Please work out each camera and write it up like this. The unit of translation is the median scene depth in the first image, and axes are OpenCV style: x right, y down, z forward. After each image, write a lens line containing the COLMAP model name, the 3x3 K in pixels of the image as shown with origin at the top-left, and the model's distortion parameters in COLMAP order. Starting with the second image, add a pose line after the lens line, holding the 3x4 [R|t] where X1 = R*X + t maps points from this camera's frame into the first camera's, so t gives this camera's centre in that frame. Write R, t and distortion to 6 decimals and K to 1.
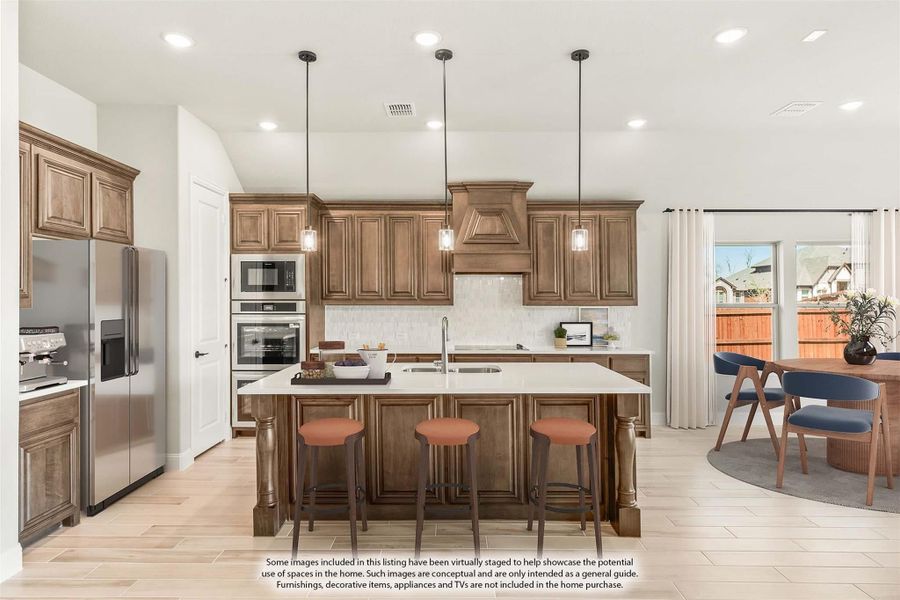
lens RADIAL K [[490.8, 0, 451.4], [0, 490.8, 298.1], [0, 0, 1]] dist [-0.007595, -0.004221]
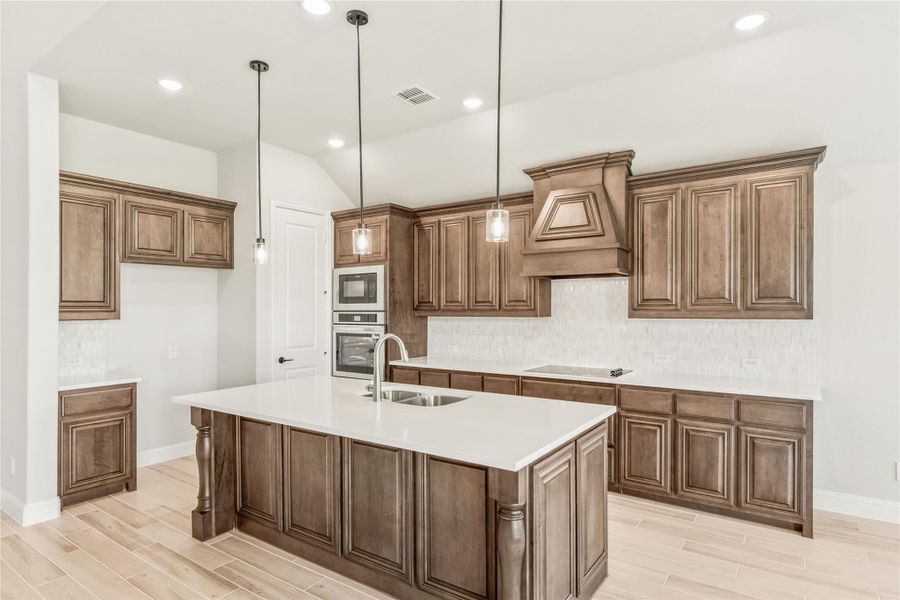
lens RADIAL K [[490.8, 0, 451.7], [0, 490.8, 307.3], [0, 0, 1]] dist [-0.007595, -0.004221]
pose [[0.826047, -0.005690, -0.563572, 0.376641], [0.007795, 0.999969, 0.001329, -0.003828], [0.563547, -0.005491, 0.826066, 0.254330]]
